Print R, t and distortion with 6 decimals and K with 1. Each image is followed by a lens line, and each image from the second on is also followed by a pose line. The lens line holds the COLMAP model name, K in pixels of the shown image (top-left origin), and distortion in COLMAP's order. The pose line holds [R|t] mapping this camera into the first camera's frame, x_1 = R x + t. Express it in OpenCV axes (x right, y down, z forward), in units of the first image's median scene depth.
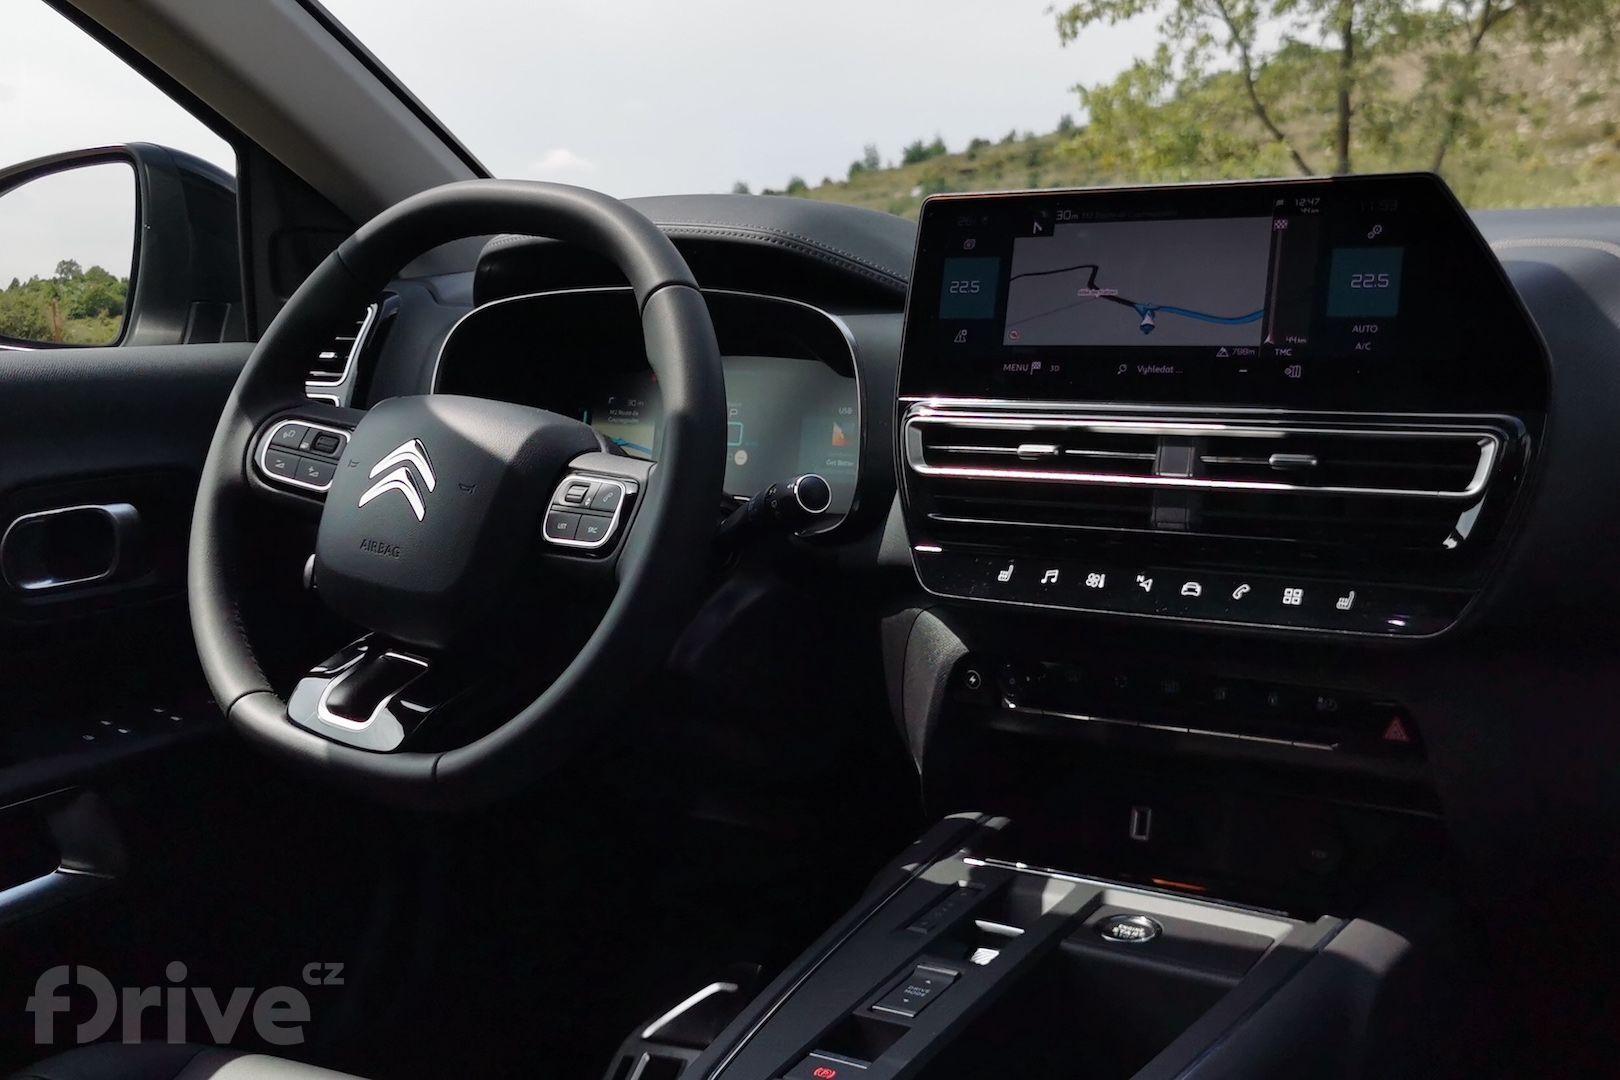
lens RADIAL K [[1828.7, 0, 811.1], [0, 1828.7, 529.1], [0, 0, 1]] dist [0.023708, 0.000000]
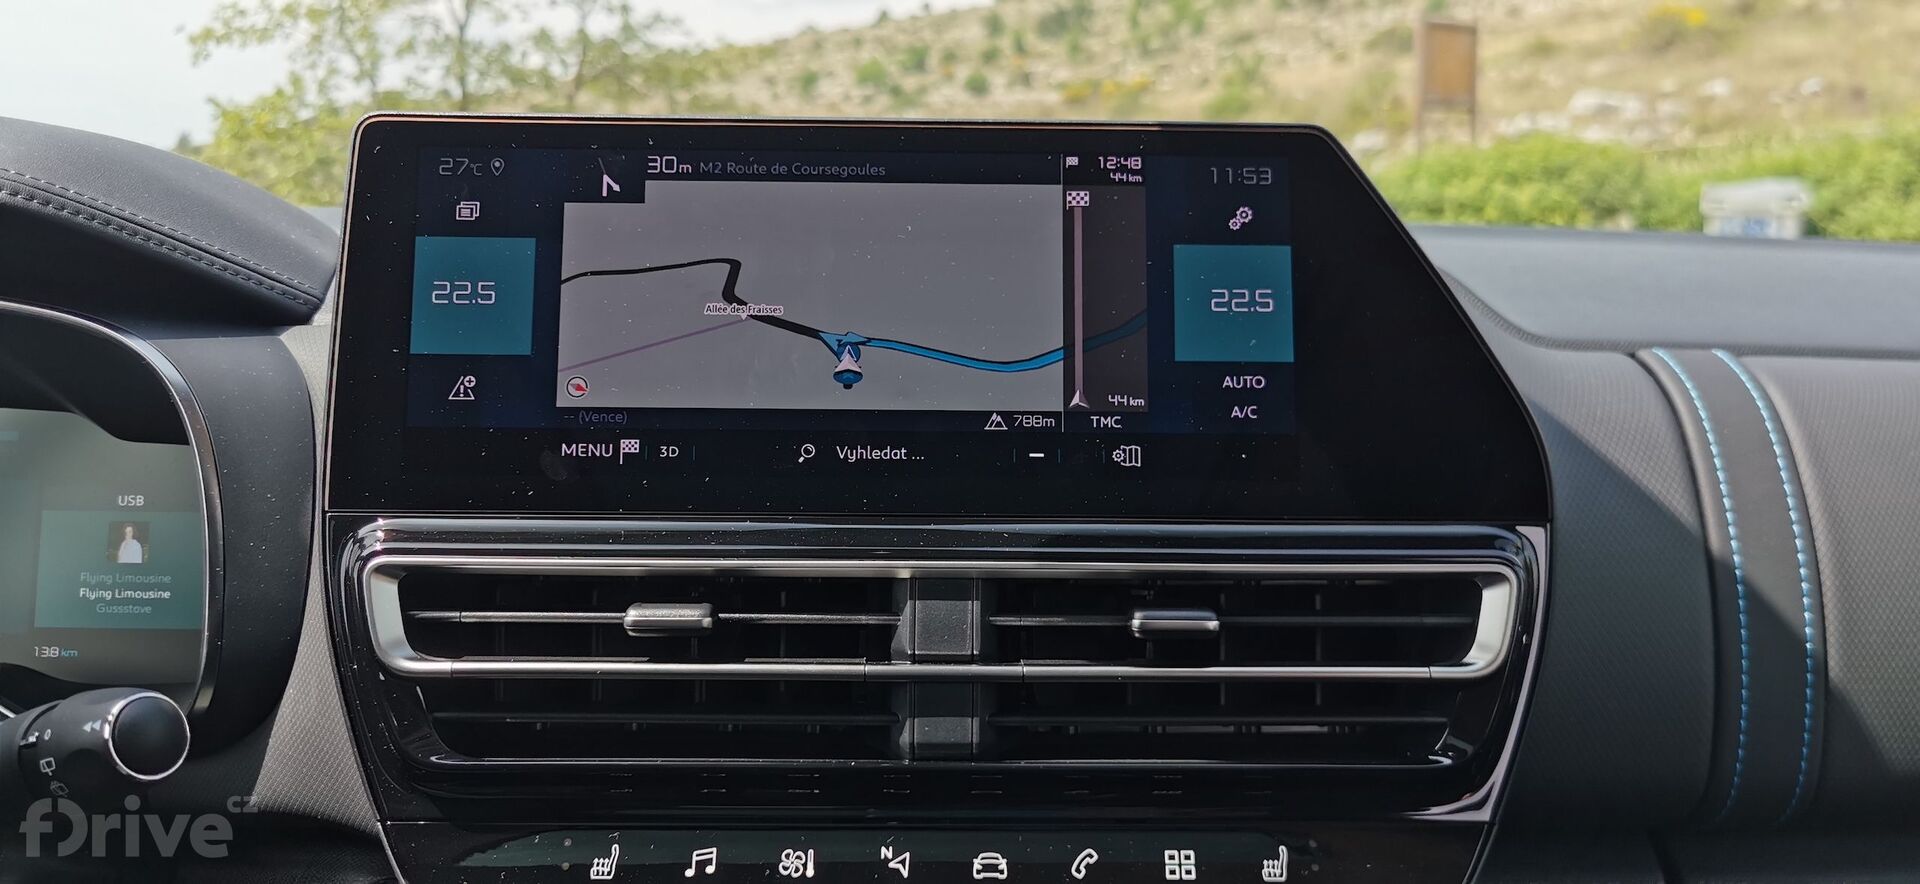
lens RADIAL K [[1499.0, 0, 935.4], [0, 1499.0, 474.5], [0, 0, 1]] dist [0.033057, -0.058199]
pose [[0.830056, -0.041535, 0.556131, -0.042883], [0.049084, 0.998794, 0.001334, -0.077352], [-0.555515, 0.026190, 0.831094, 0.592843]]
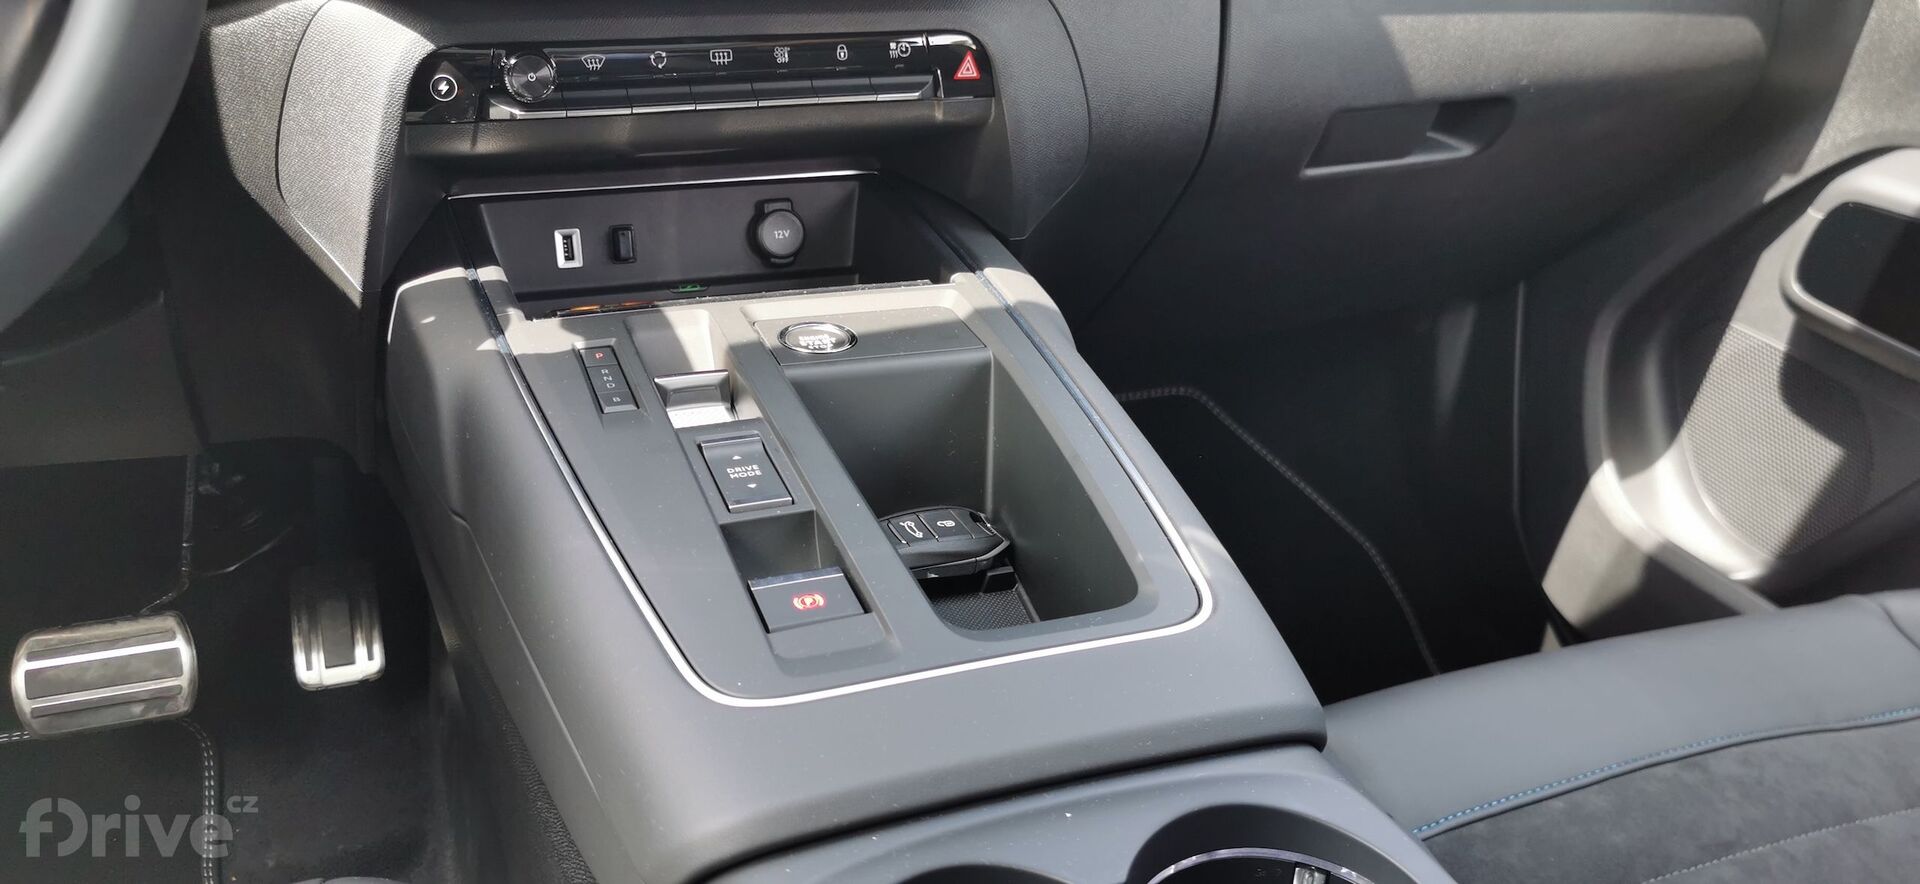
lens RADIAL K [[1499.0, 0, 959.7], [0, 1499.0, 460.1], [0, 0, 1]] dist [0.033057, -0.058199]
pose [[0.578765, -0.304958, 0.756328, -0.318304], [0.077352, 0.943795, 0.321354, 0.048706], [-0.811817, -0.127486, 0.569825, 0.507545]]
